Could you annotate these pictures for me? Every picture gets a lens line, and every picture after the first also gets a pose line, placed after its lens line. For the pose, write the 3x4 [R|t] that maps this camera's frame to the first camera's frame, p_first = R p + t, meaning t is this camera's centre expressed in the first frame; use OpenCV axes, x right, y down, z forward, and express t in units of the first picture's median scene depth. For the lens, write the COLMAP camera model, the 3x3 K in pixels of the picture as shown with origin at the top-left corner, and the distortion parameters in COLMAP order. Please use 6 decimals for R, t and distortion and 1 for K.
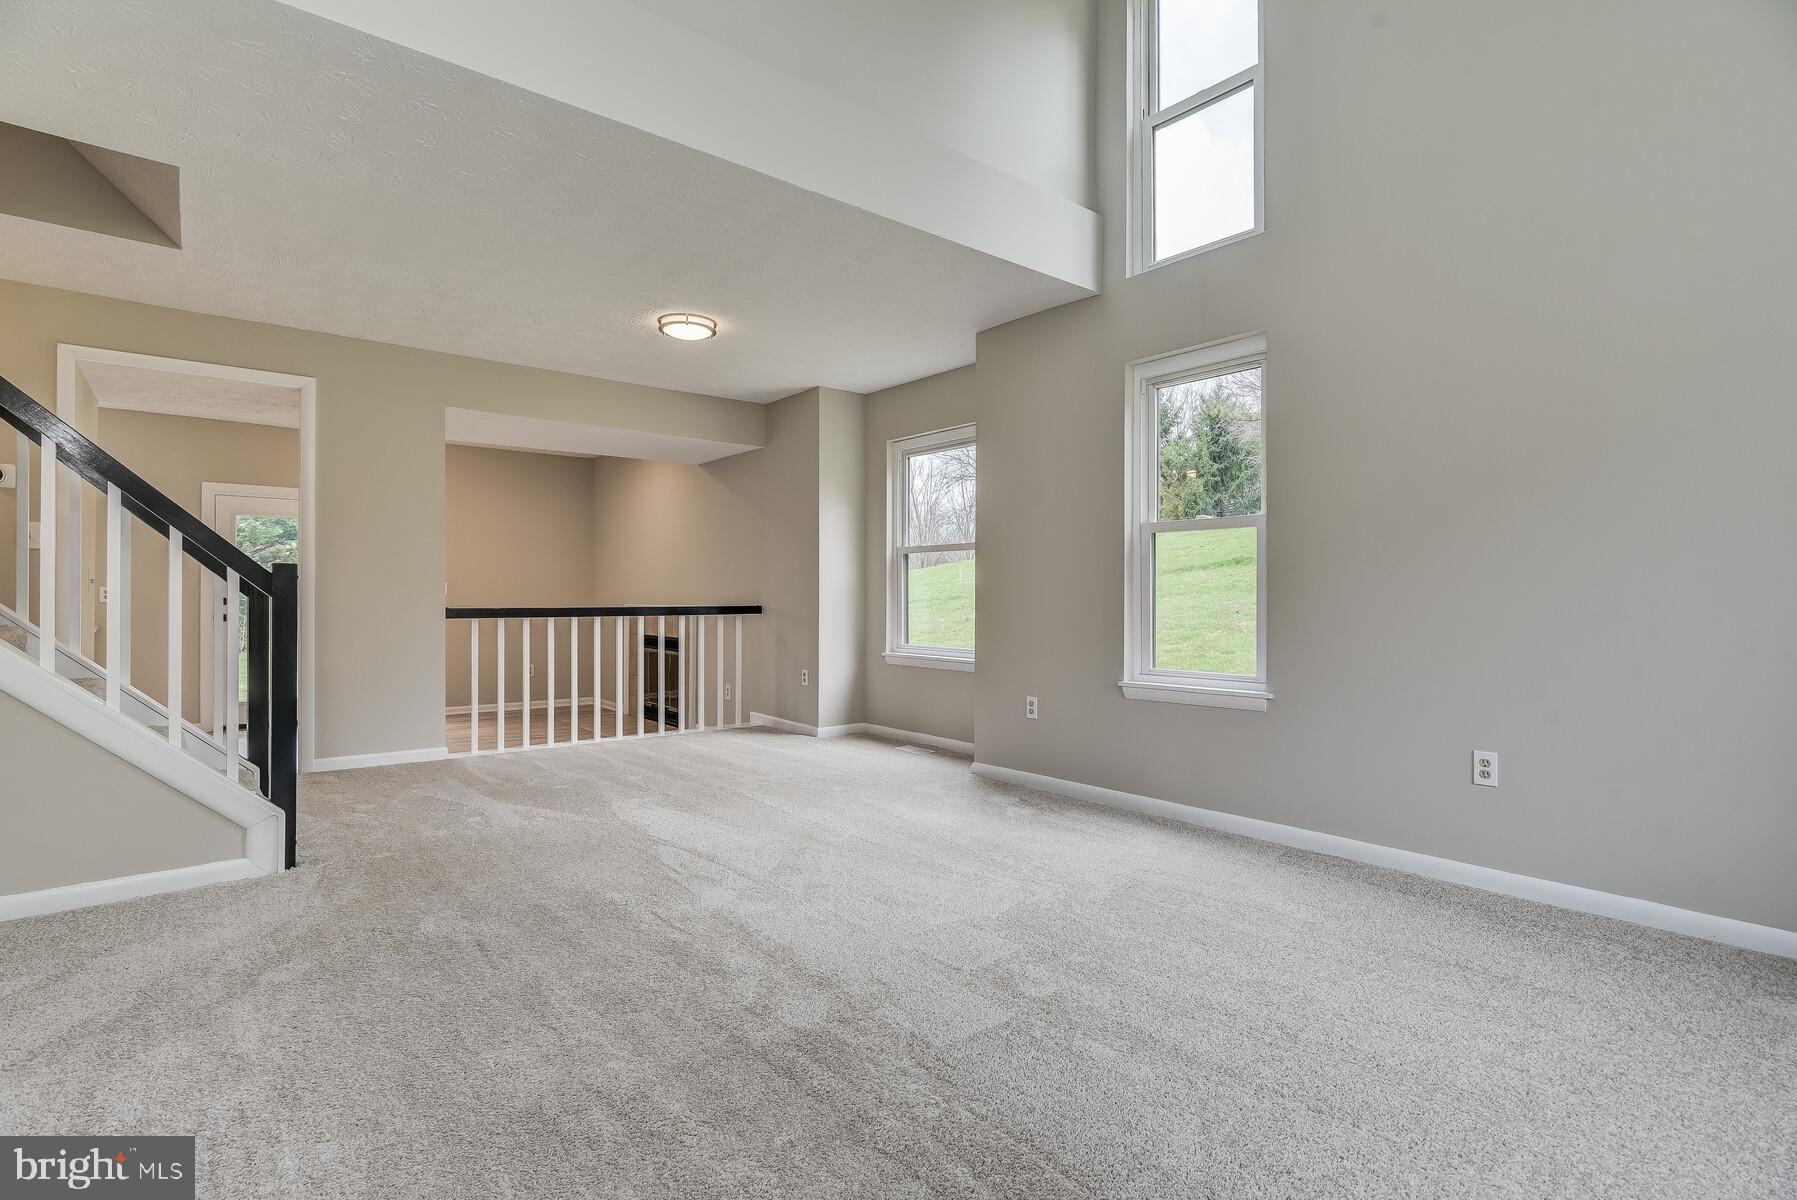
lens RADIAL K [[875.0, 0, 898.5], [0, 875.0, 600.0], [0, 0, 1]] dist [0.001664, 0.000161]
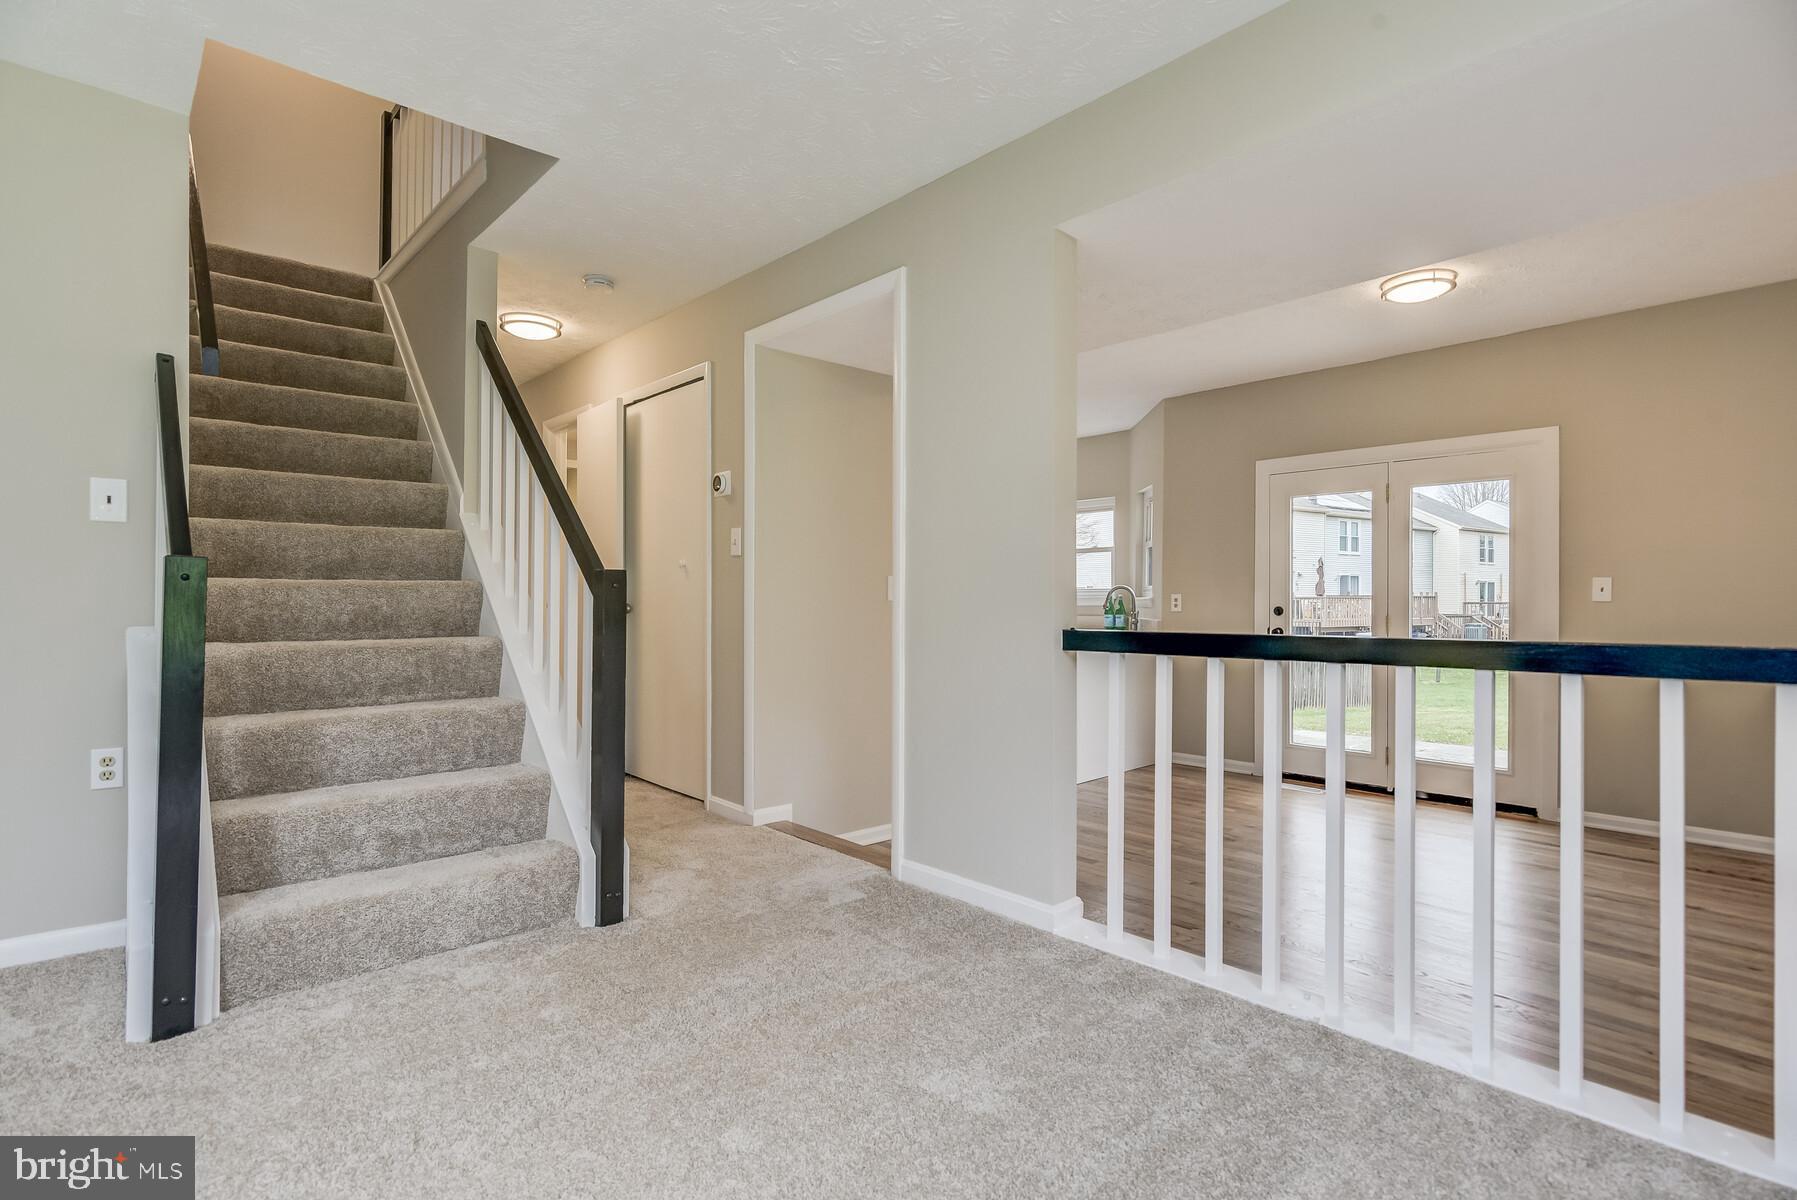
lens RADIAL K [[875.4, 0, 896.7], [0, 875.4, 600.2], [0, 0, 1]] dist [-0.000996, -0.000073]
pose [[0.051284, -0.004936, -0.998672, -0.022691], [-0.002567, 0.999984, -0.005074, -0.004374], [0.998681, 0.002824, 0.051270, 0.879626]]
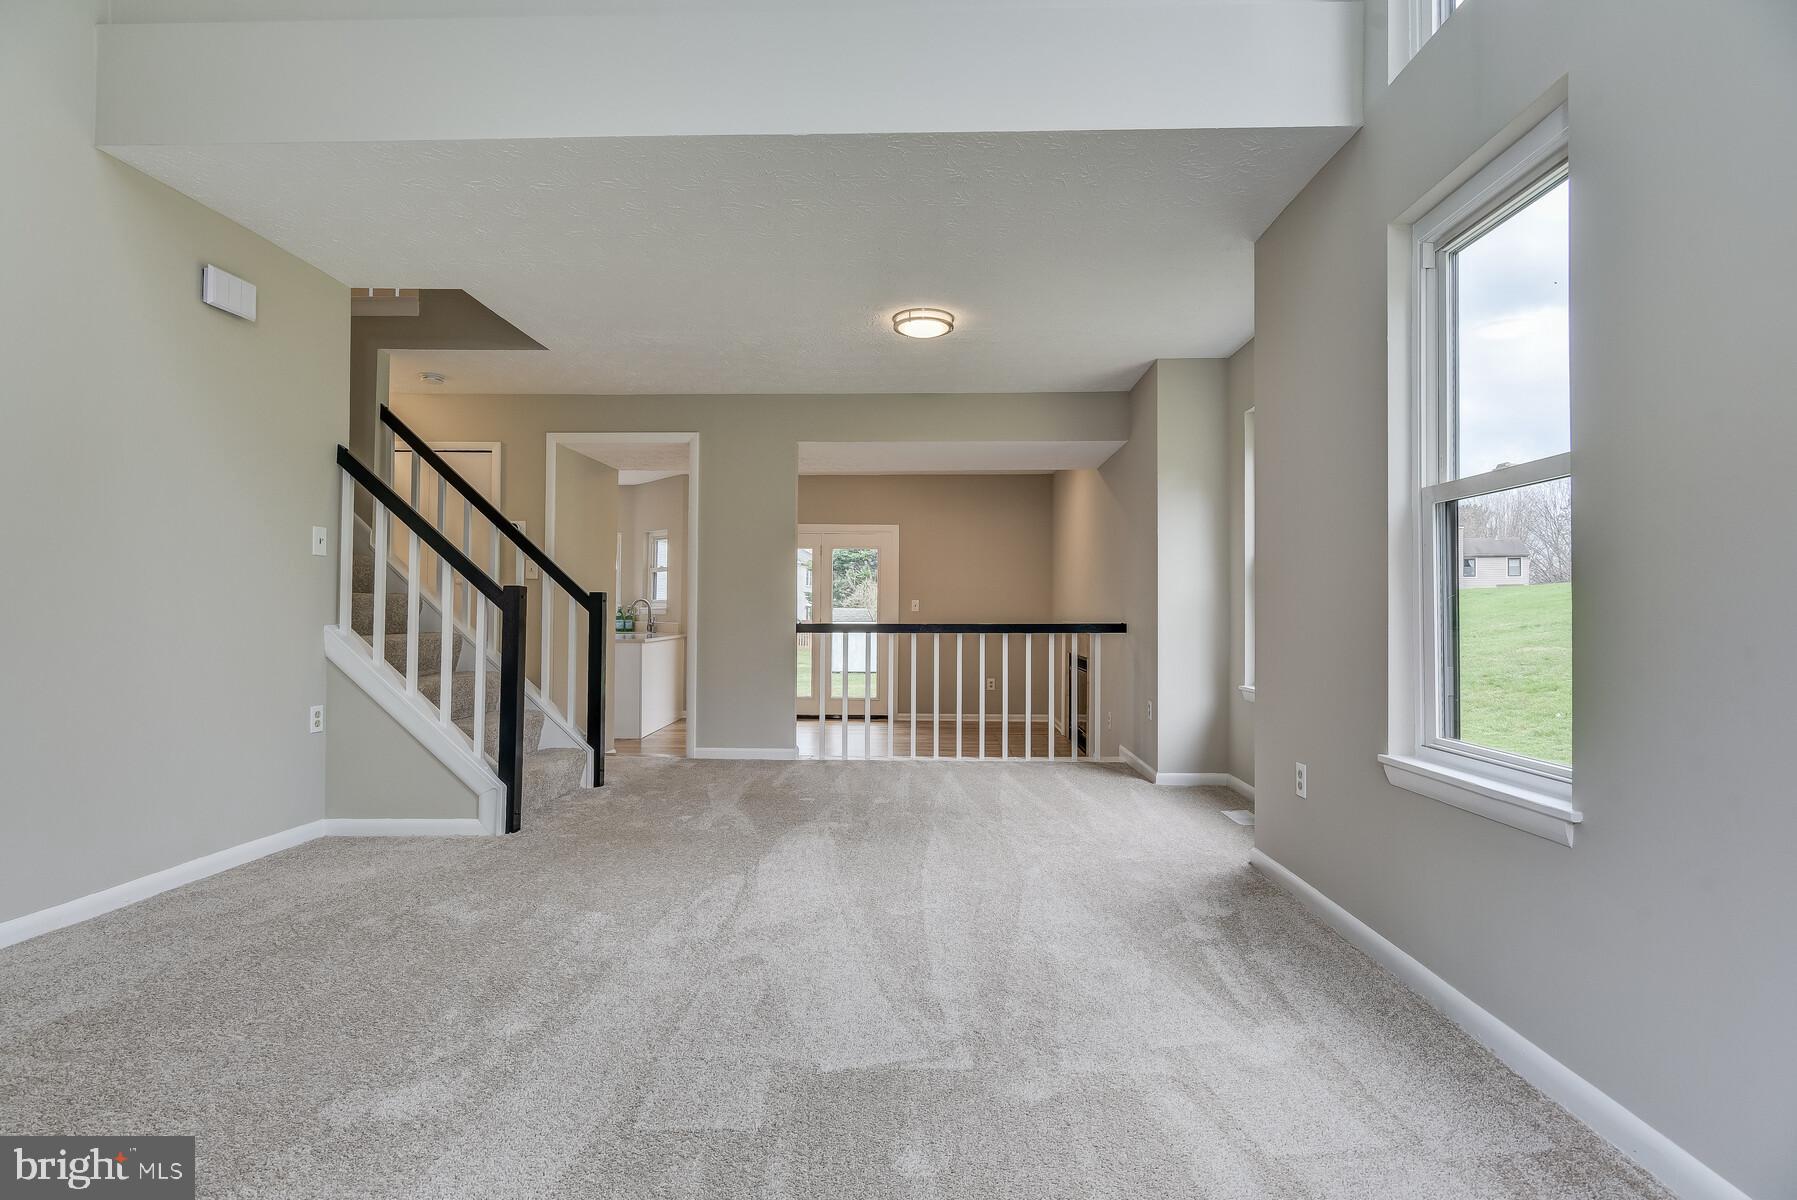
lens RADIAL K [[872.9, 0, 898.5], [0, 872.9, 600.0], [0, 0, 1]] dist [-0.000267, -0.000473]
pose [[0.750415, -0.009277, -0.660902, 0.309930], [-0.003419, 0.999834, -0.017917, -0.000687], [0.660959, 0.015705, 0.750258, 0.255720]]
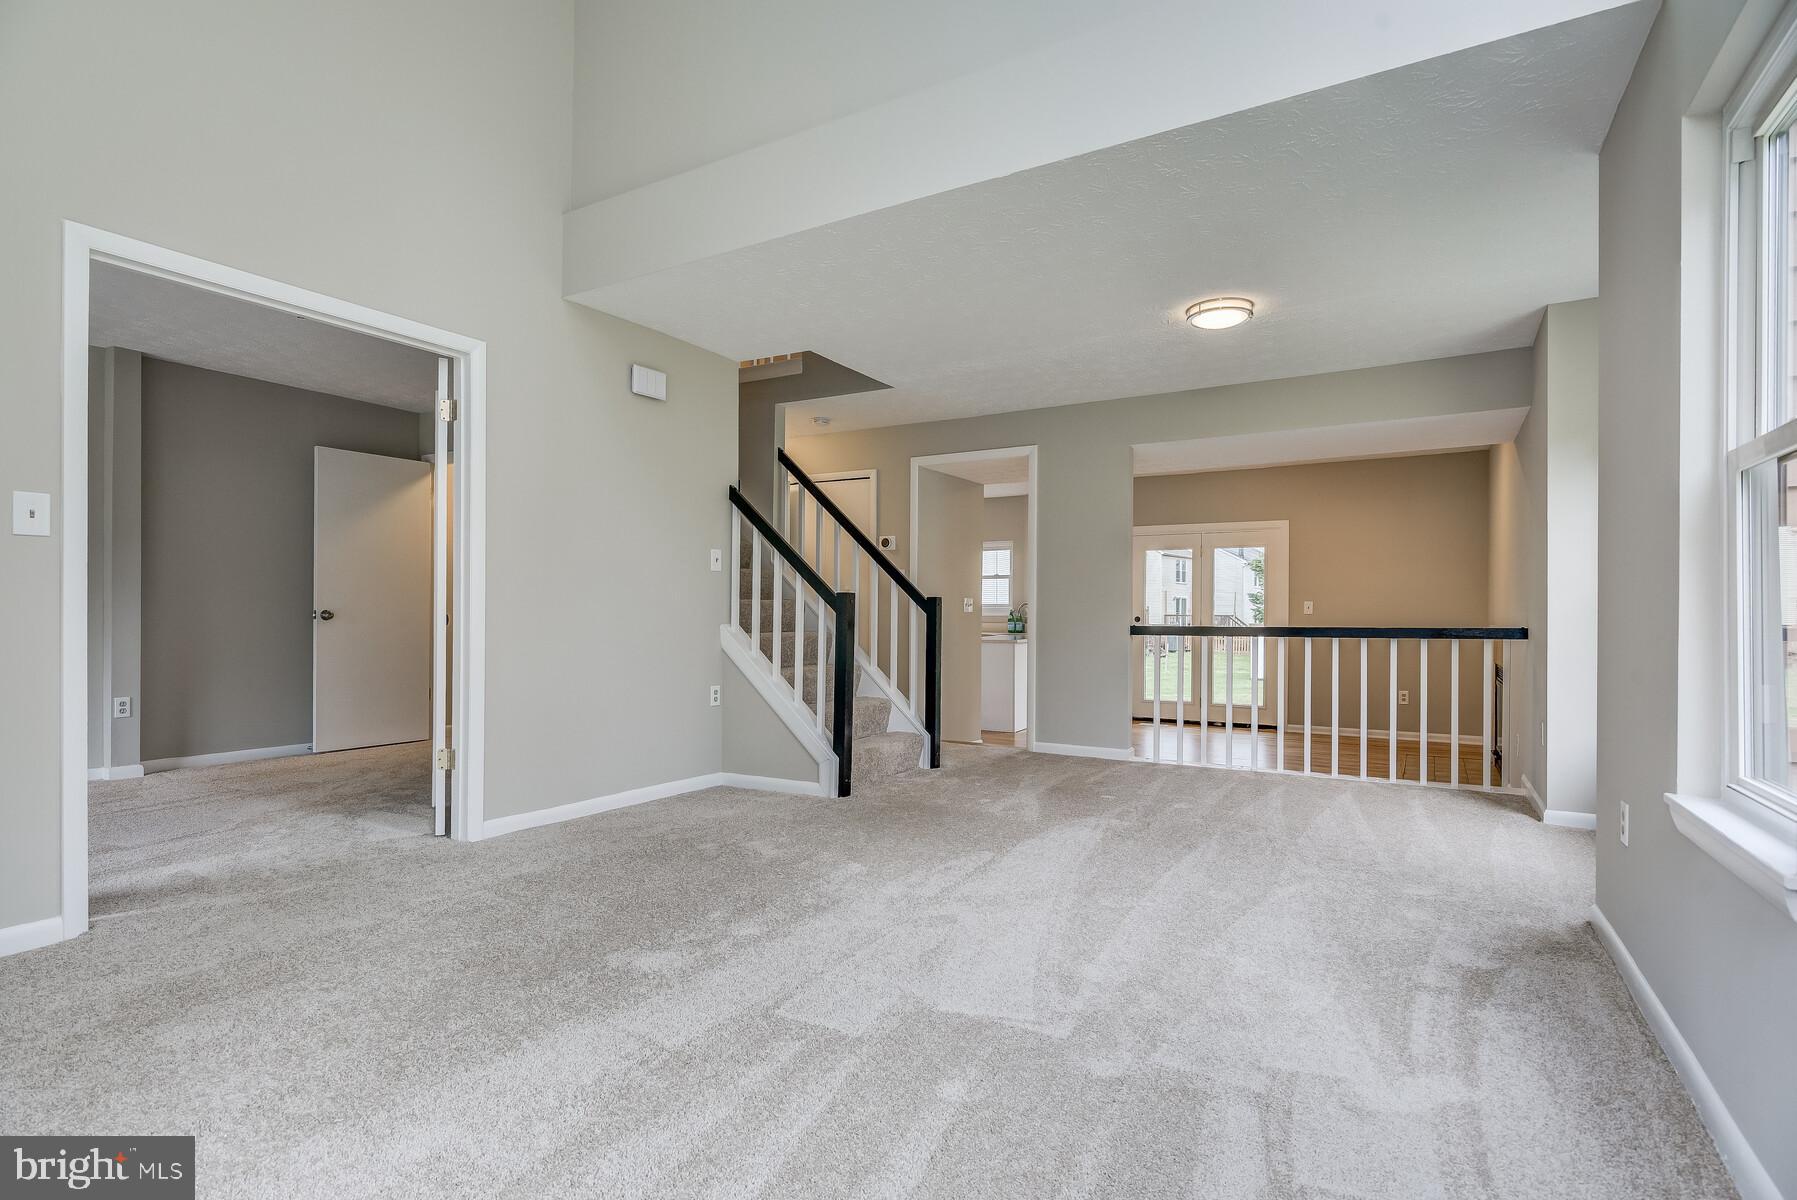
lens RADIAL K [[873.2, 0, 899.6], [0, 873.2, 610.2], [0, 0, 1]] dist [-0.000560, -0.000118]
pose [[0.338587, -0.005391, -0.940920, 0.430418], [-0.004826, 0.999960, -0.007466, -0.000295], [0.940923, 0.007069, 0.338547, 0.345853]]
